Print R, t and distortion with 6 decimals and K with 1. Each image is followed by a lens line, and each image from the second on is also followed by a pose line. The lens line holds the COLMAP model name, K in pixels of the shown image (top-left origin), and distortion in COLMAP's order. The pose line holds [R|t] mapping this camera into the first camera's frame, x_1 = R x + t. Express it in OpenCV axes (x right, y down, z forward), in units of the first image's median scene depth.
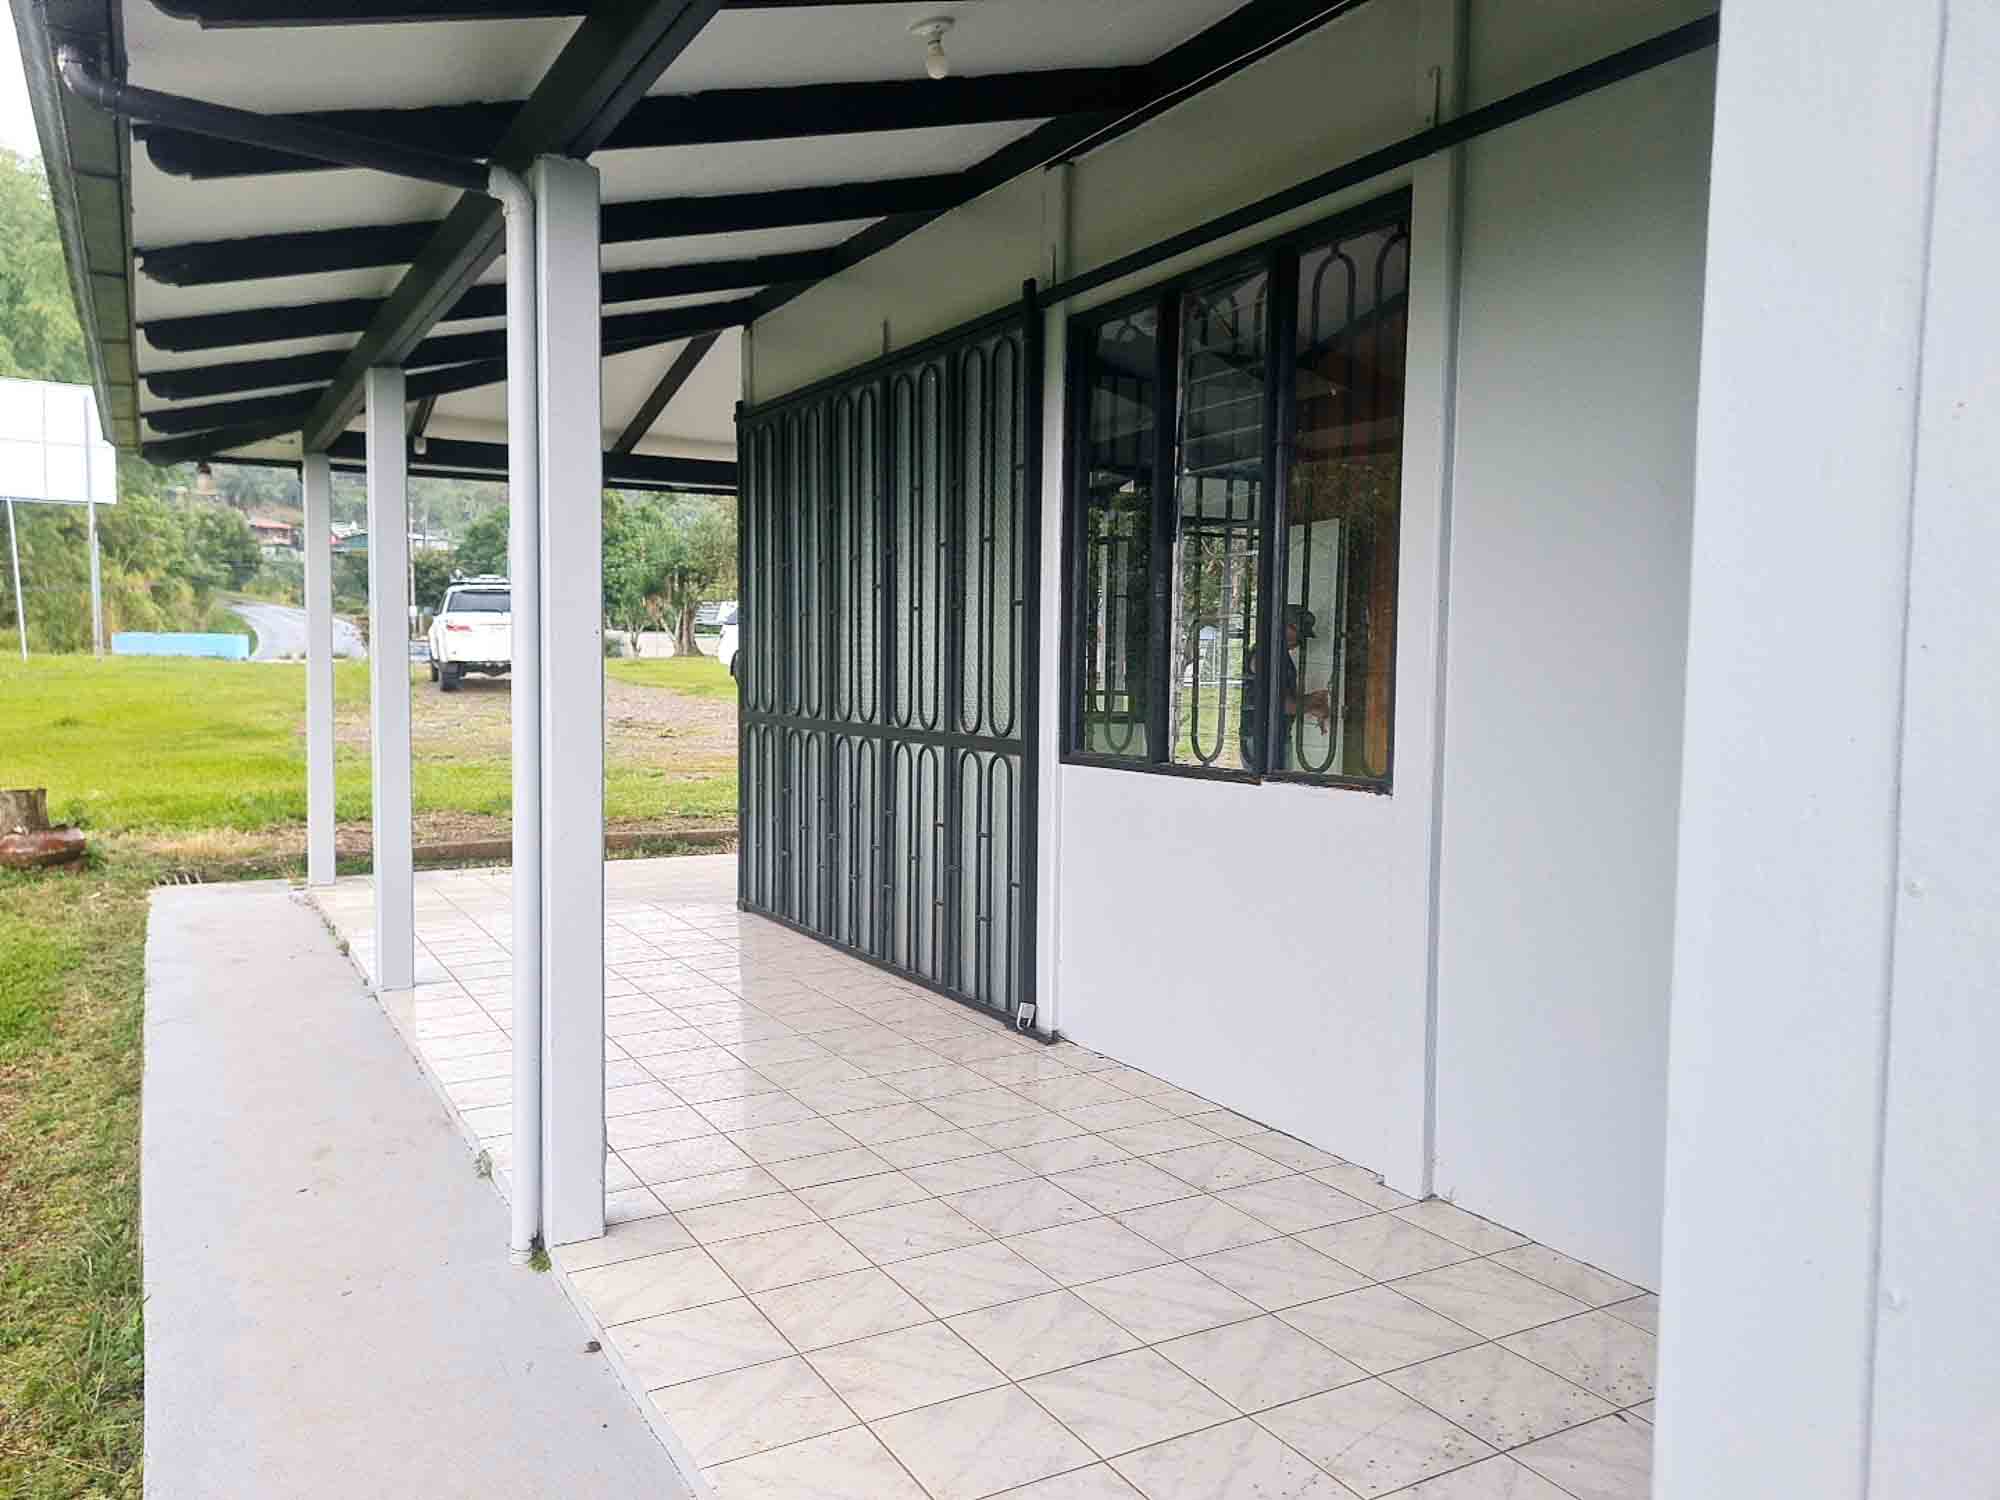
lens RADIAL K [[1502.8, 0, 975.4], [0, 1502.8, 747.9], [0, 0, 1]] dist [0.085820, -0.073743]
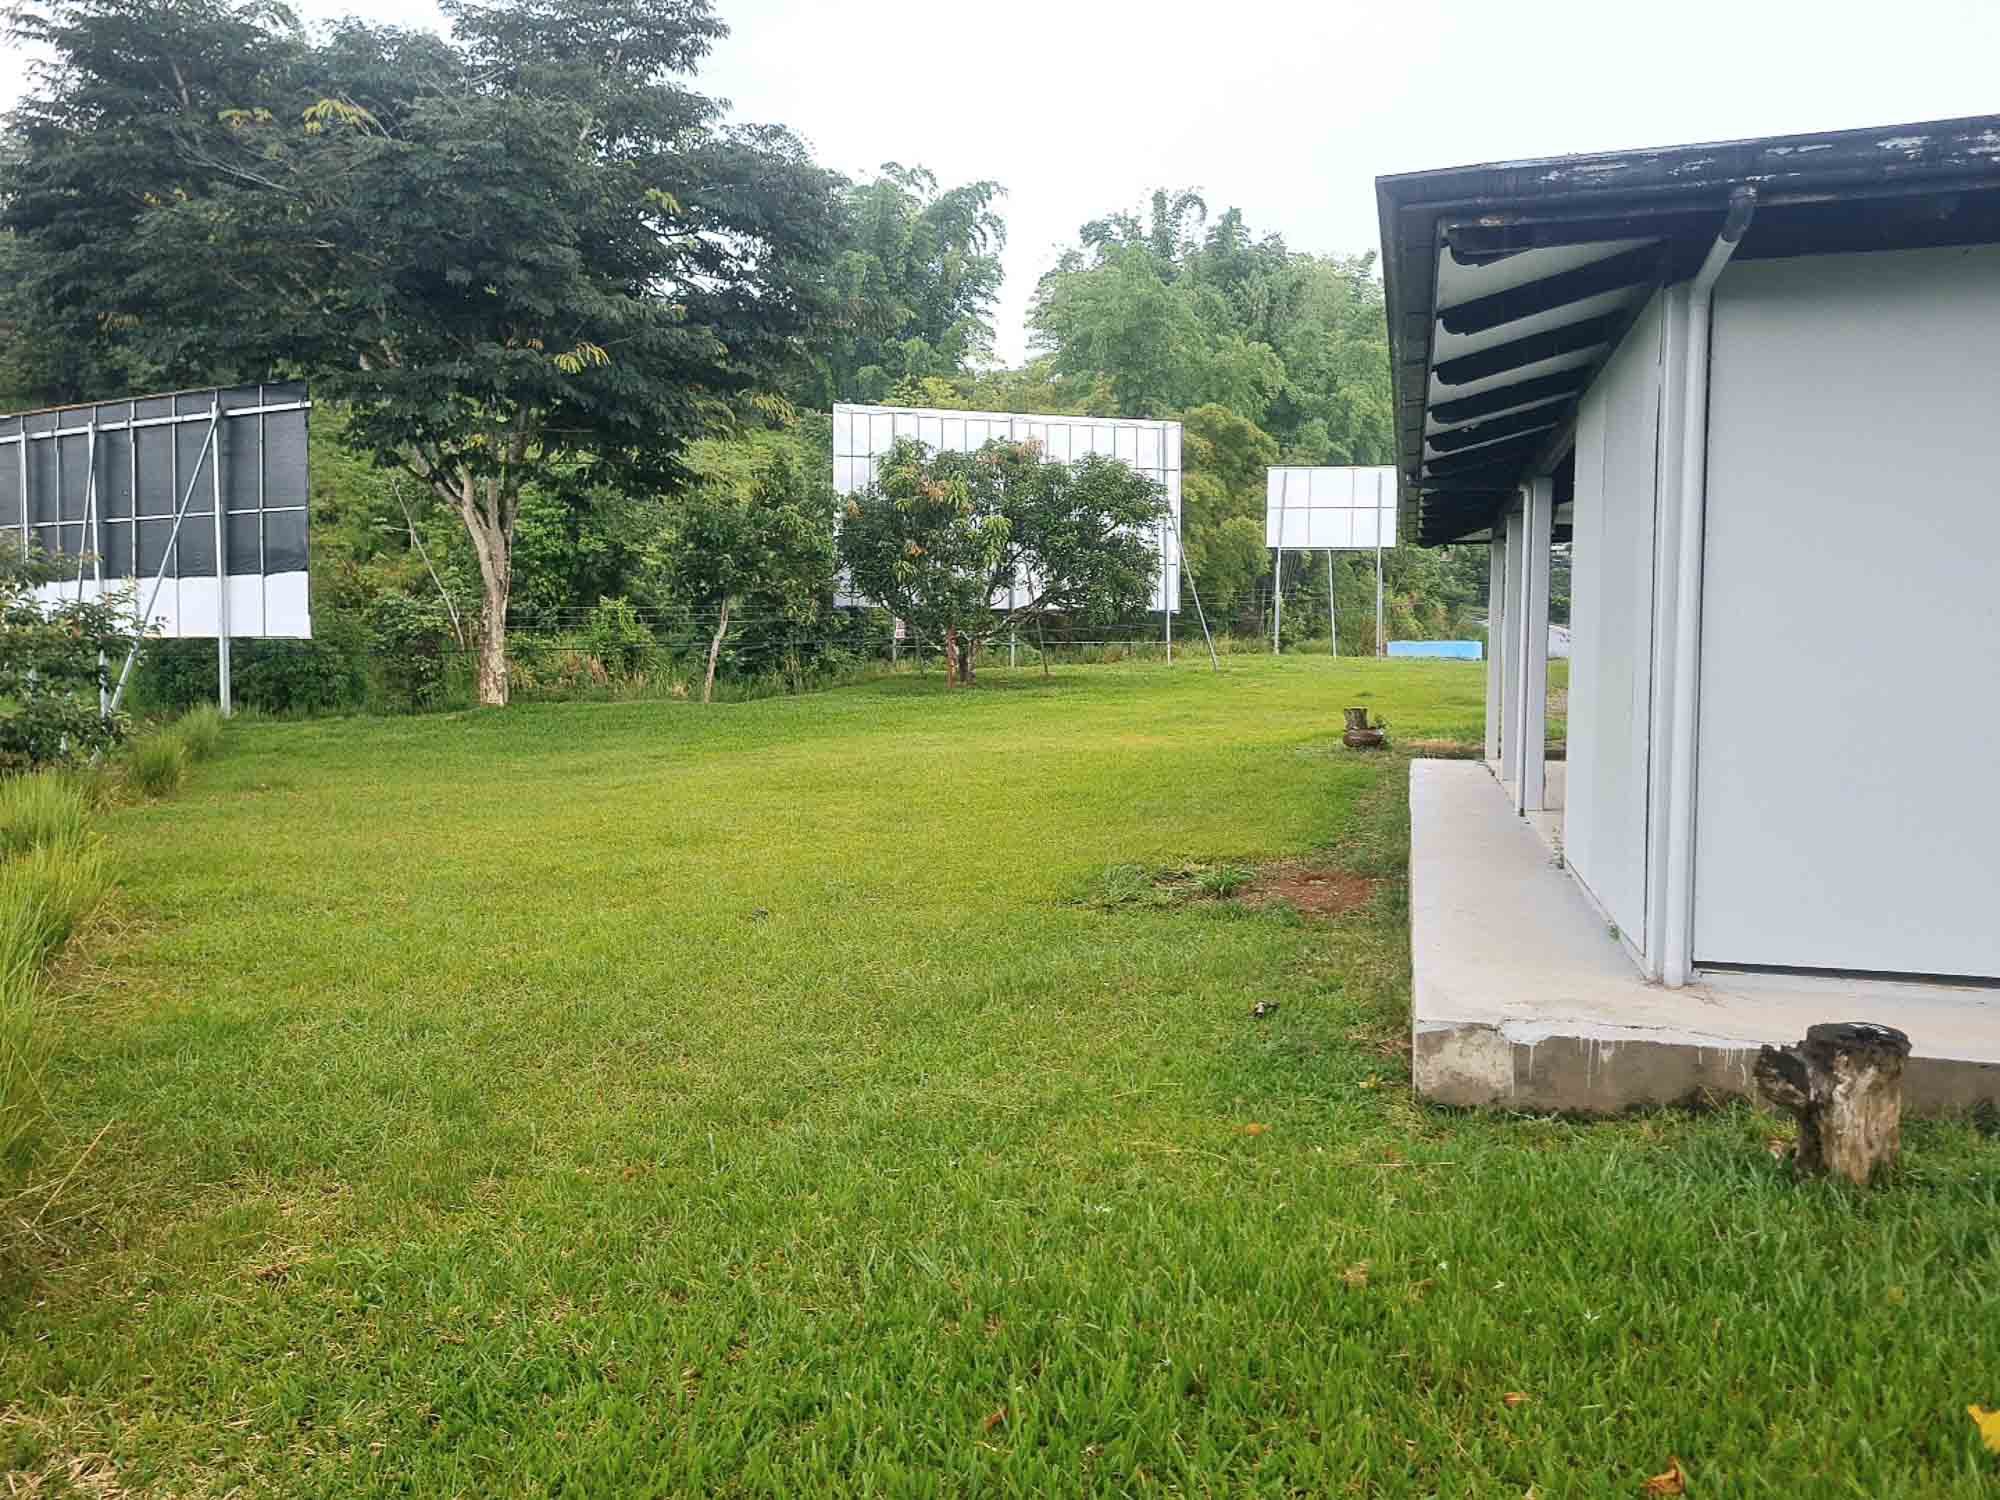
lens RADIAL K [[1502.8, 0, 975.4], [0, 1502.8, 747.9], [0, 0, 1]] dist [0.085820, -0.073743]
pose [[0.716164, 0.033902, -0.697109, 0.075236], [-0.038680, 0.999212, 0.008856, 0.014299], [0.696860, 0.020621, 0.716911, -0.142250]]
